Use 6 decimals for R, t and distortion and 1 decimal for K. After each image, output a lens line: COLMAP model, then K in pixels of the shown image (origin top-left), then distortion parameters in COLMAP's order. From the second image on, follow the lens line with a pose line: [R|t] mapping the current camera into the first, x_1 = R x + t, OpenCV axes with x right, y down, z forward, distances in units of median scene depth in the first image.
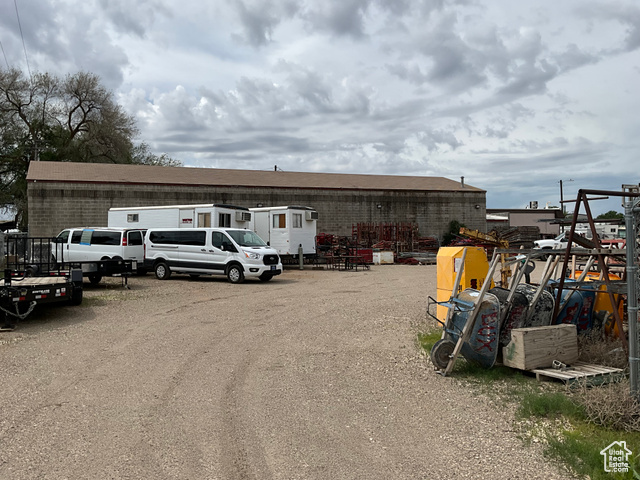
lens RADIAL K [[545.5, 0, 320.0], [0, 545.5, 240.0], [0, 0, 1]] dist [0.001285, -0.115603]
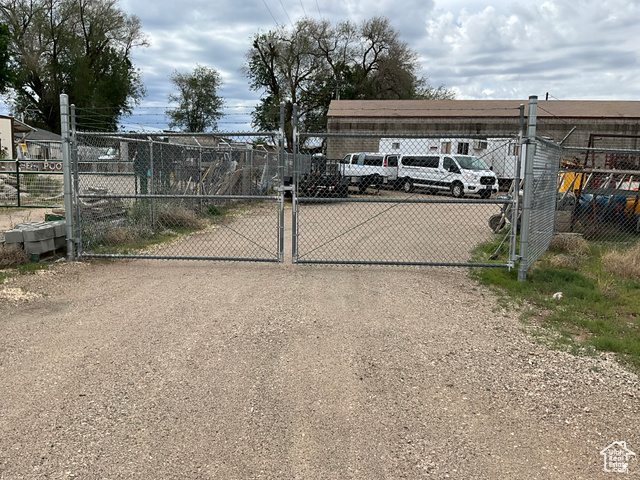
lens RADIAL K [[545.5, 0, 320.0], [0, 545.5, 240.0], [0, 0, 1]] dist [0.001285, -0.115603]
pose [[0.853141, 0.094628, -0.513026, 0.171984], [-0.022940, 0.989265, 0.144322, -0.000753], [0.521175, -0.111358, 0.846154, -0.201810]]
